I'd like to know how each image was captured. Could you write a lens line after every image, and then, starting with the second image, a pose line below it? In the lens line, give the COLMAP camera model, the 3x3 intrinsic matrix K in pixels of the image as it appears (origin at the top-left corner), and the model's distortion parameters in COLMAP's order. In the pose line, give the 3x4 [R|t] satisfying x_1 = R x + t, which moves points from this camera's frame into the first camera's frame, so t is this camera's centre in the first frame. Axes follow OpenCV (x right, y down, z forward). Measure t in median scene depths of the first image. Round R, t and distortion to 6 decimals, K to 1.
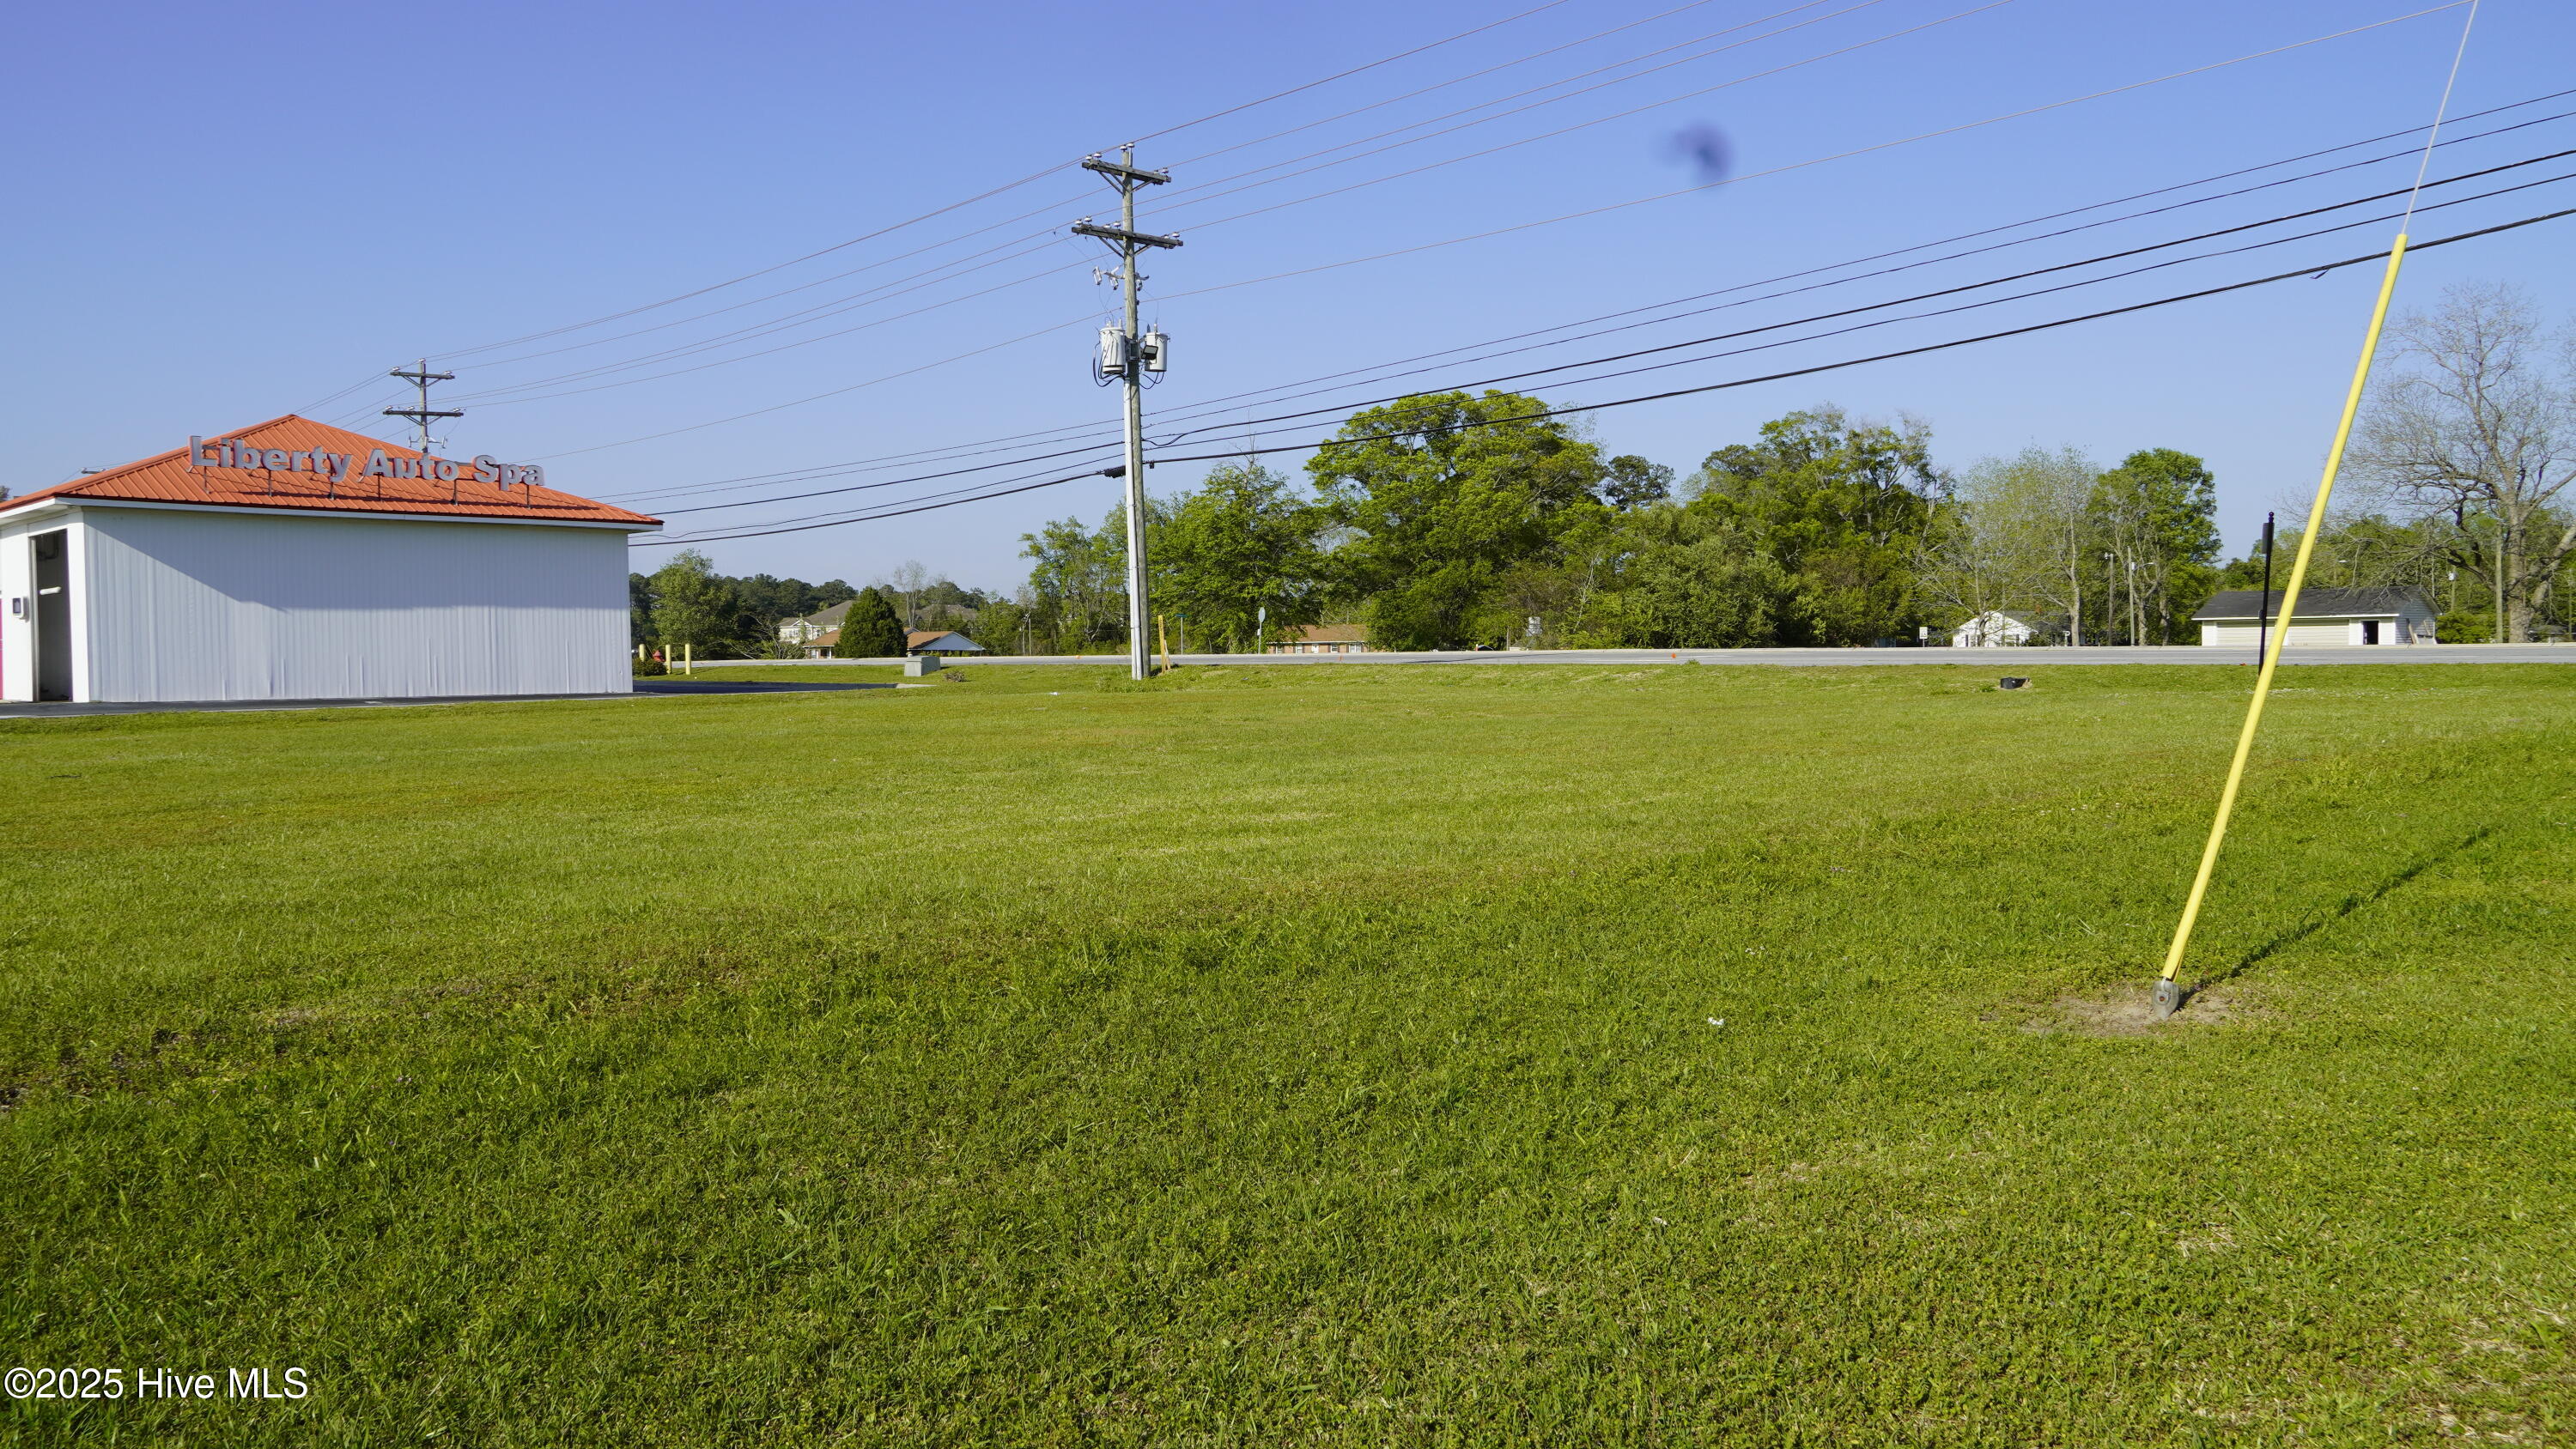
lens RADIAL K [[1921.2, 0, 1234.3], [0, 1921.2, 743.6], [0, 0, 1]] dist [-0.052226, 0.067378]
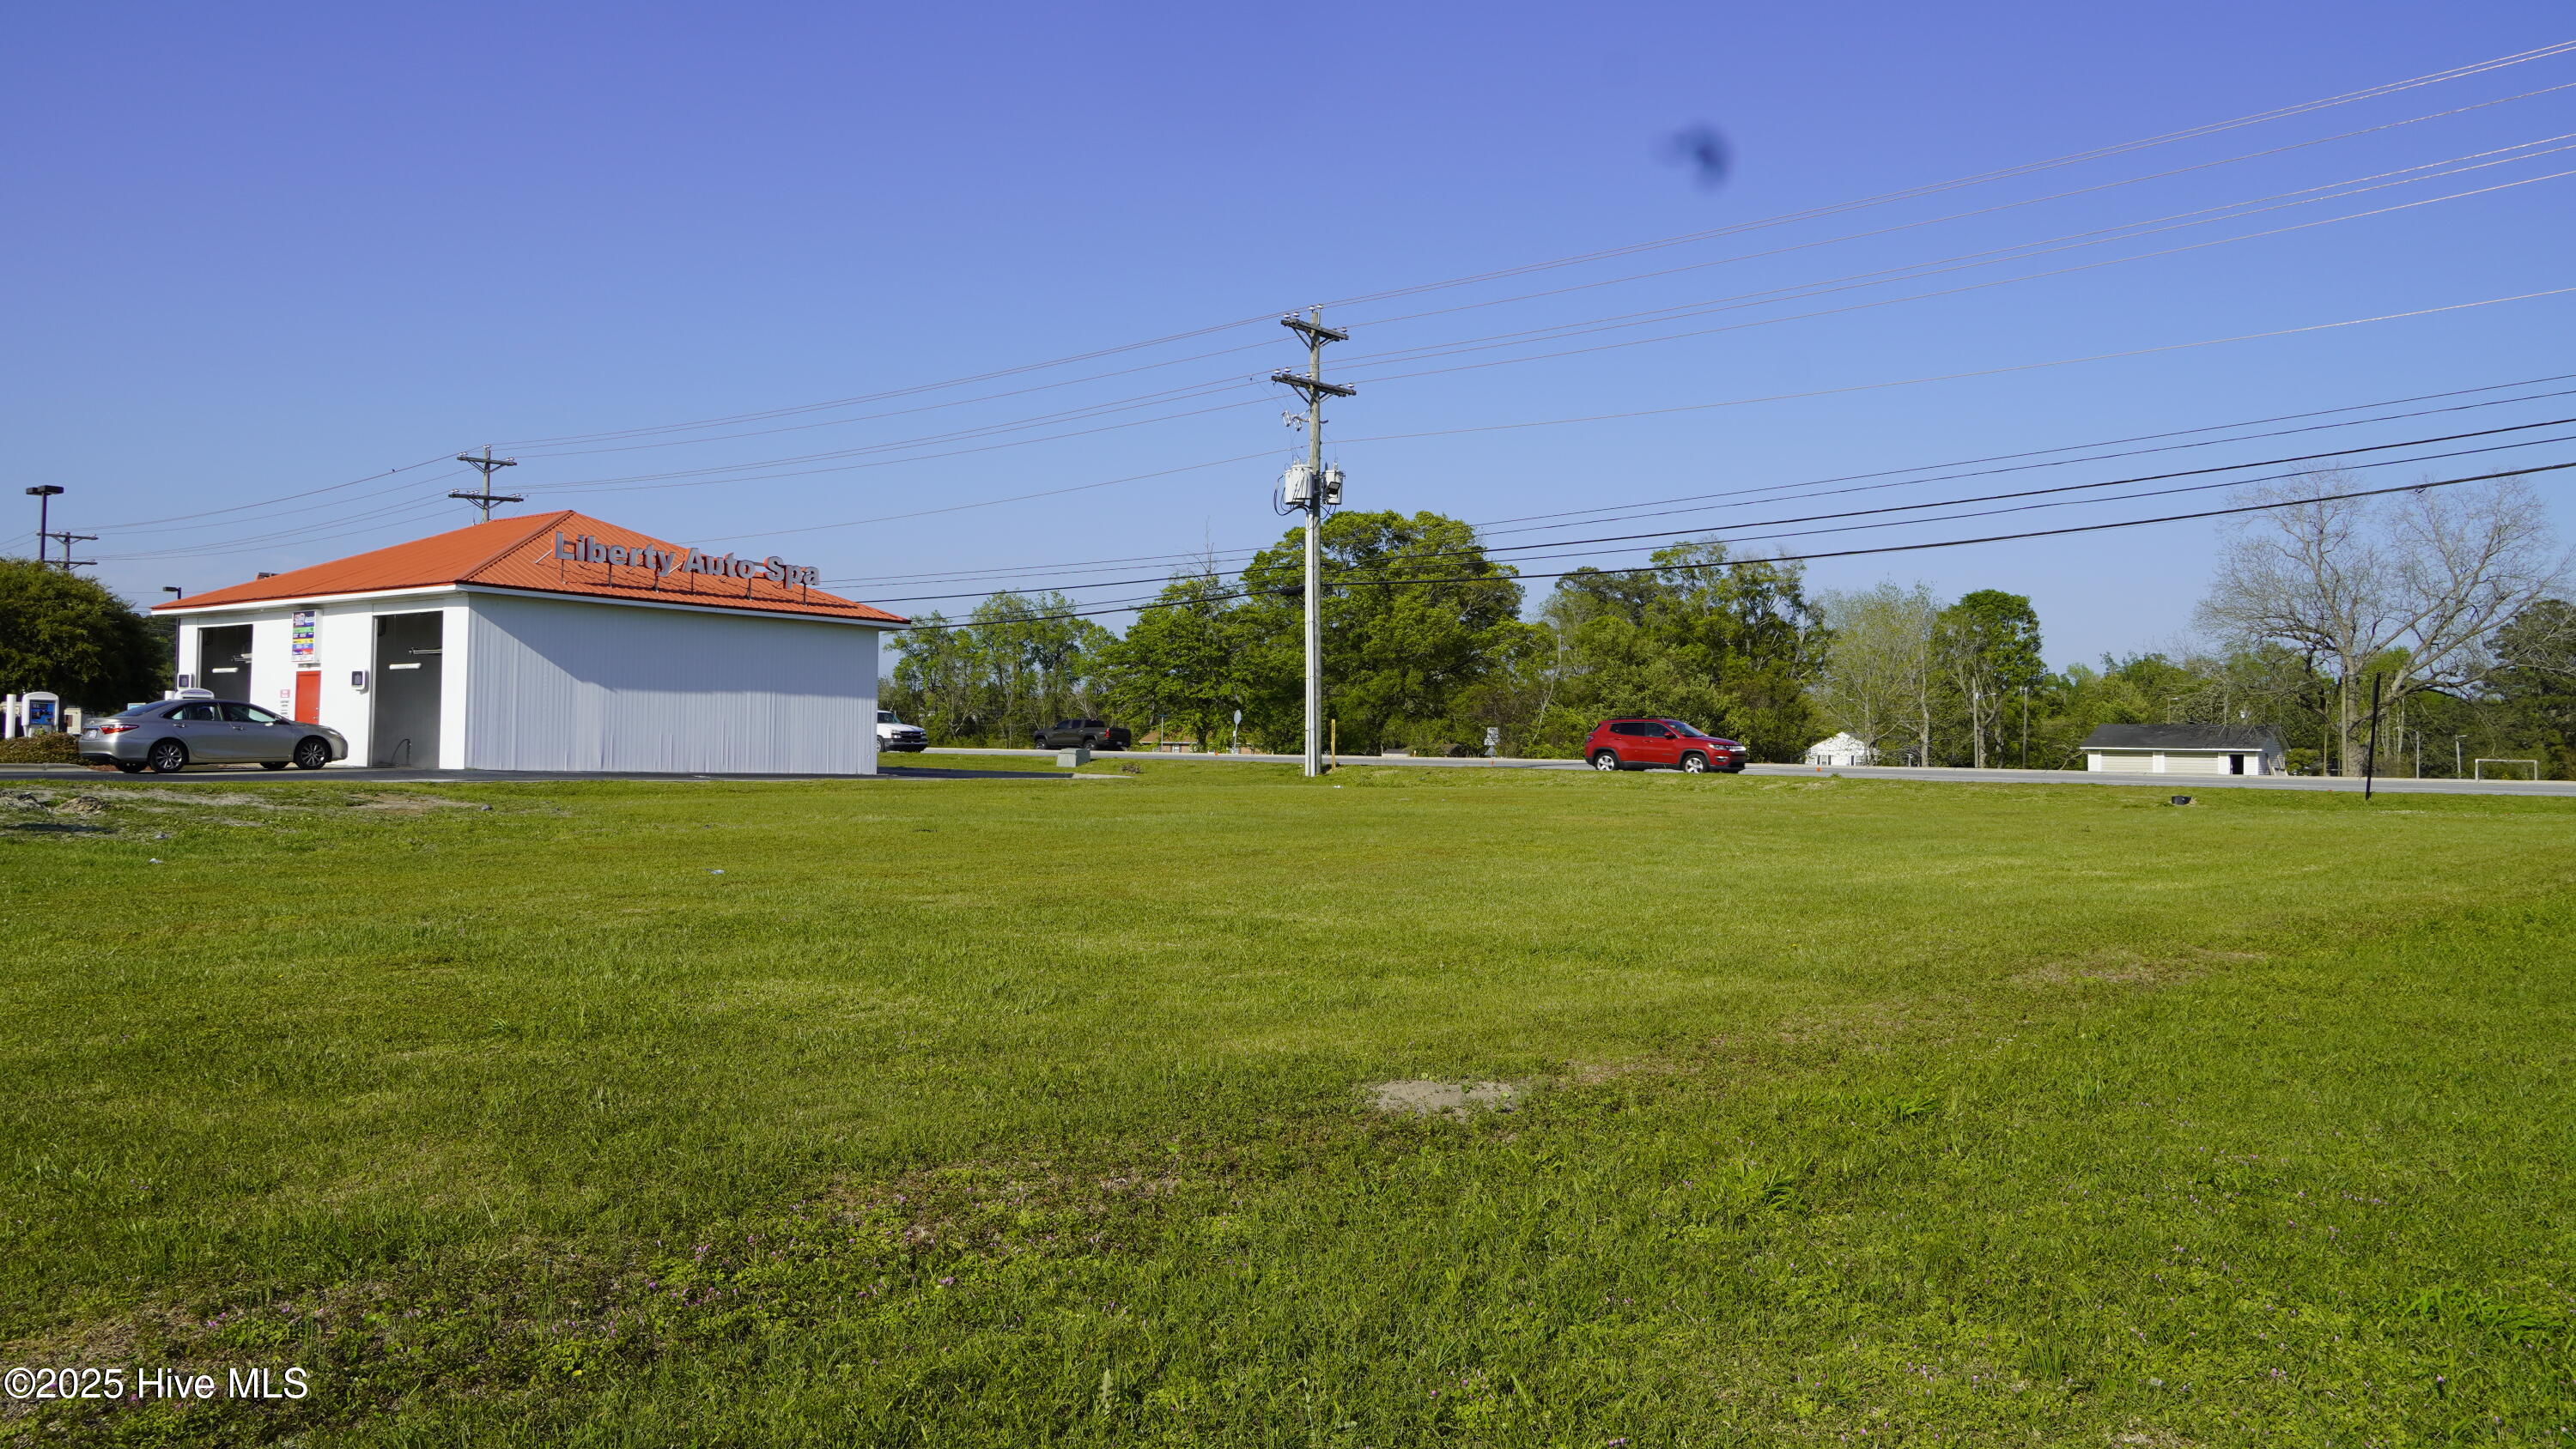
lens RADIAL K [[1921.2, 0, 1237.4], [0, 1921.2, 723.0], [0, 0, 1]] dist [-0.052226, 0.067378]
pose [[0.994106, 0.032127, 0.103547, -0.157634], [-0.025575, 0.997623, -0.063991, 0.006211], [-0.105357, 0.060966, 0.992564, -0.082567]]
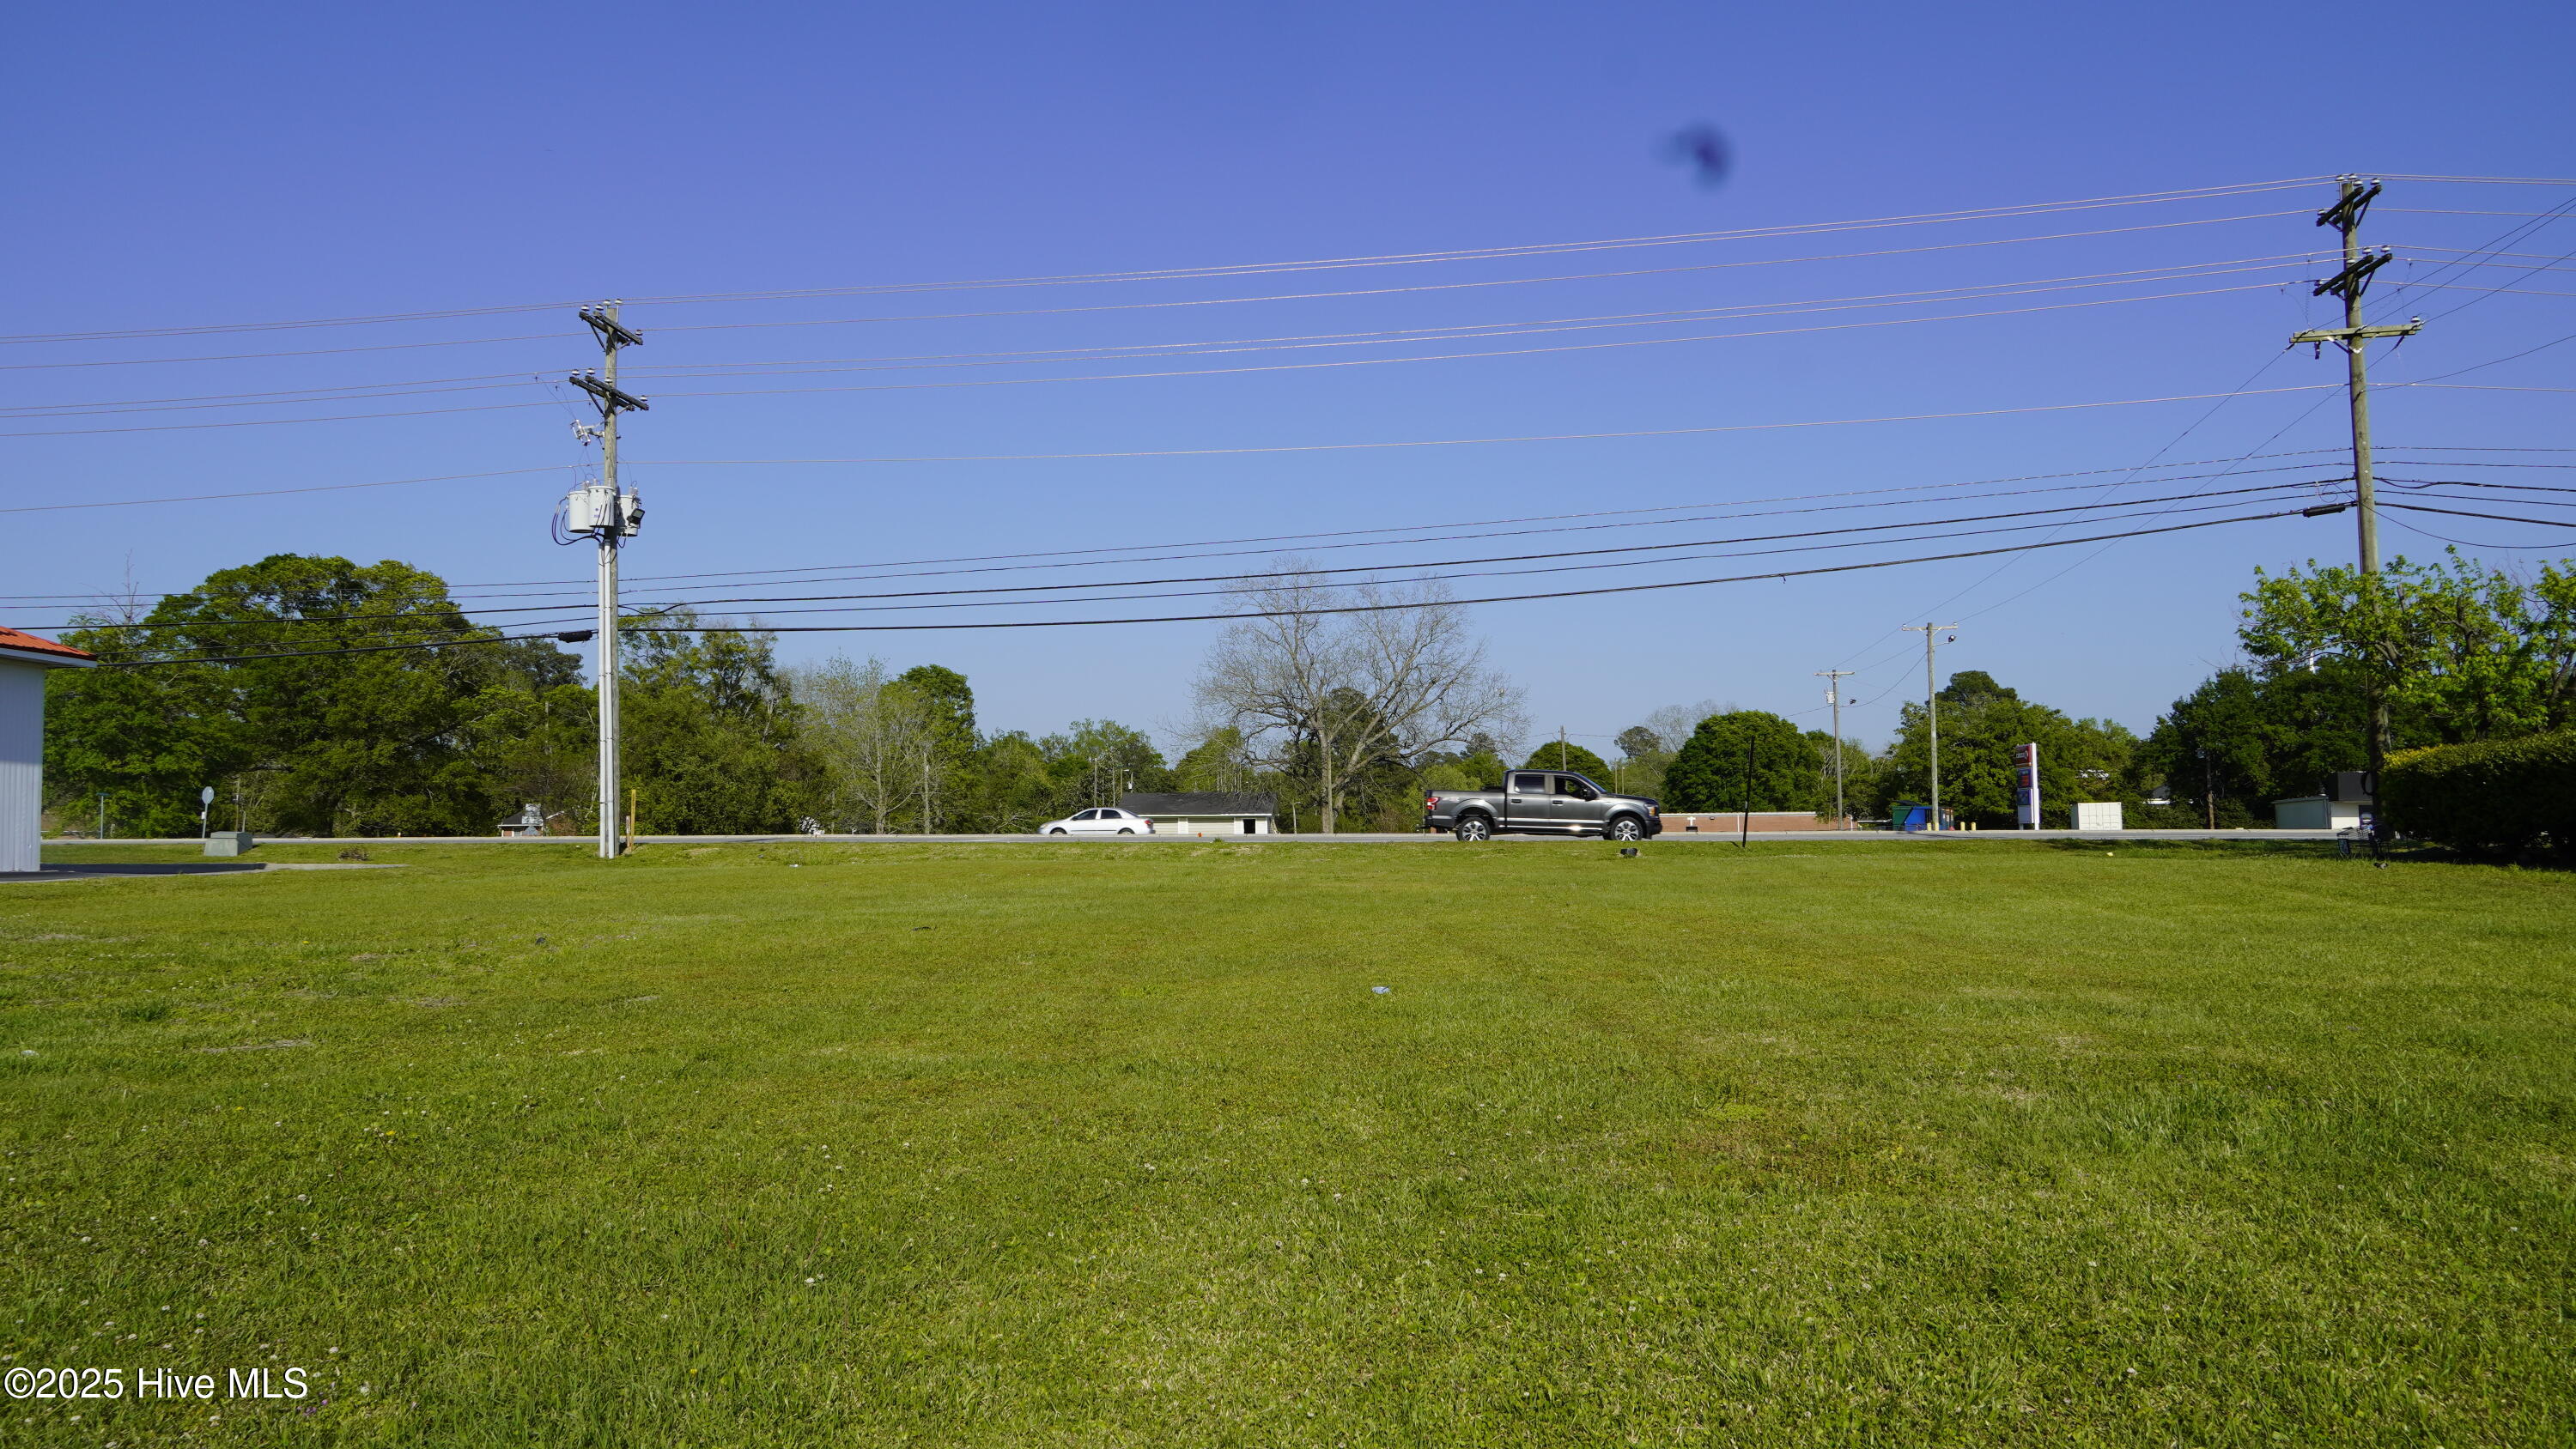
lens RADIAL K [[1921.2, 0, 1273.4], [0, 1921.2, 727.7], [0, 0, 1]] dist [-0.052226, 0.067378]
pose [[0.758238, 0.045664, 0.650377, -0.310323], [0.026632, 0.994542, -0.100876, 0.004582], [-0.651434, 0.093809, 0.752884, 0.059402]]
